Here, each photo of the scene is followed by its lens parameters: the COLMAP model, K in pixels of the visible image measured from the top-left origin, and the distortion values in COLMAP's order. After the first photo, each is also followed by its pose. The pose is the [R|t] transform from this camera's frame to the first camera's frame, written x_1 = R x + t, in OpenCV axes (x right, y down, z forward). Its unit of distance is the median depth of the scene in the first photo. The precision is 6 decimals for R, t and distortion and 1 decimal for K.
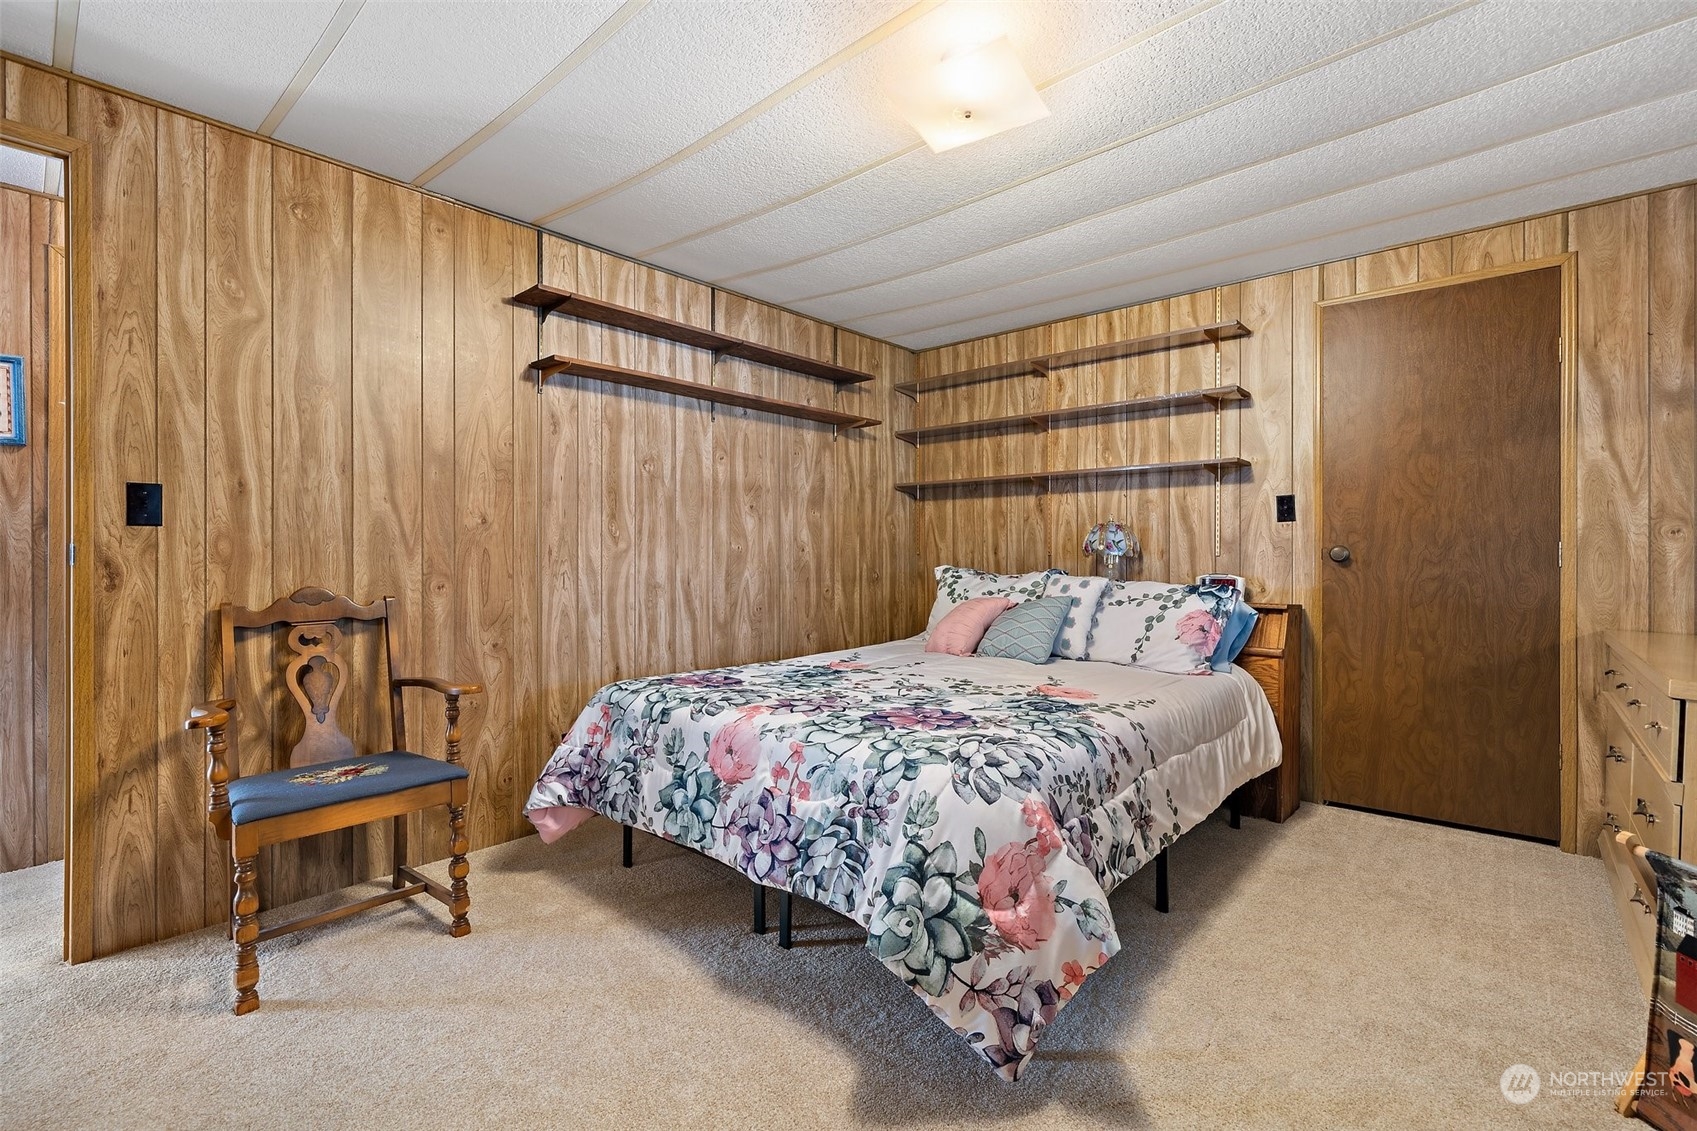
lens RADIAL K [[761.3, 0, 855.0], [0, 761.3, 556.2], [0, 0, 1]] dist [0.003029, -0.000002]
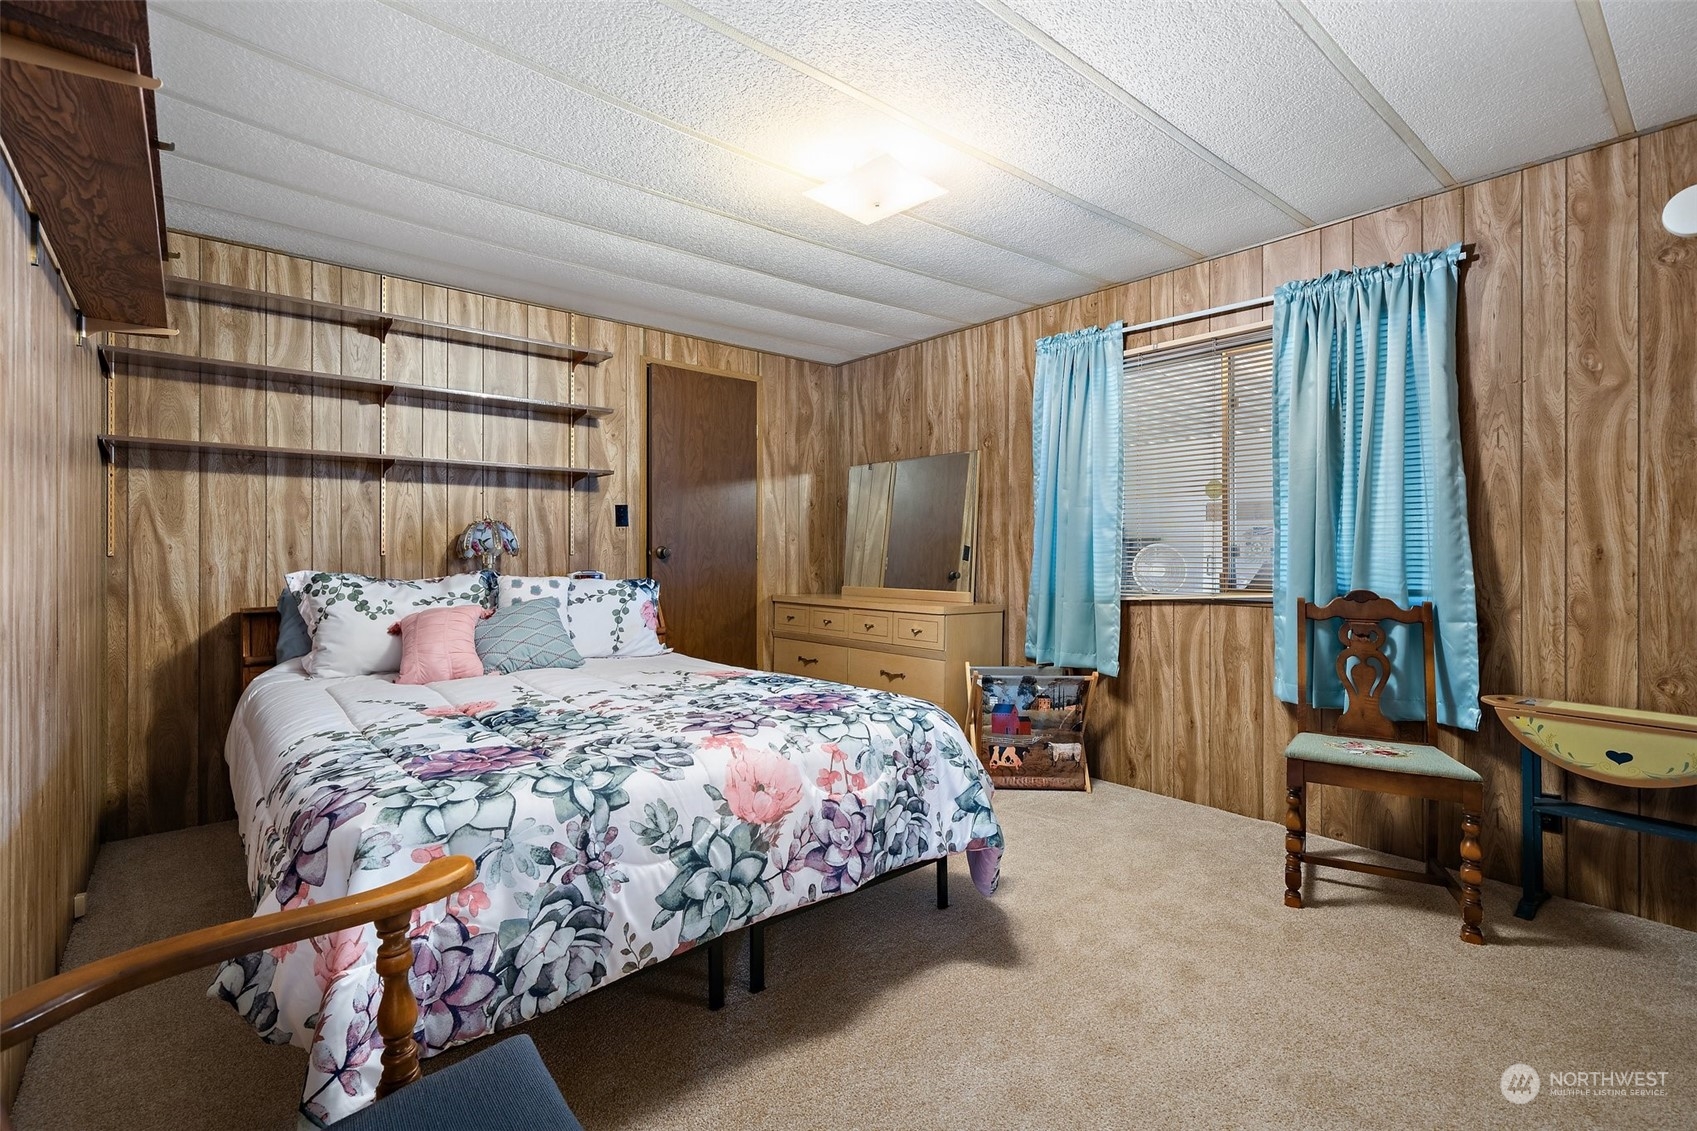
lens RADIAL K [[761.3, 0, 839.0], [0, 761.3, 555.0], [0, 0, 1]] dist [0.003029, -0.000002]
pose [[0.135646, -0.005832, 0.990740, -0.613048], [0.006459, 0.999967, 0.005002, -0.003338], [-0.990736, 0.005721, 0.135679, 0.494664]]
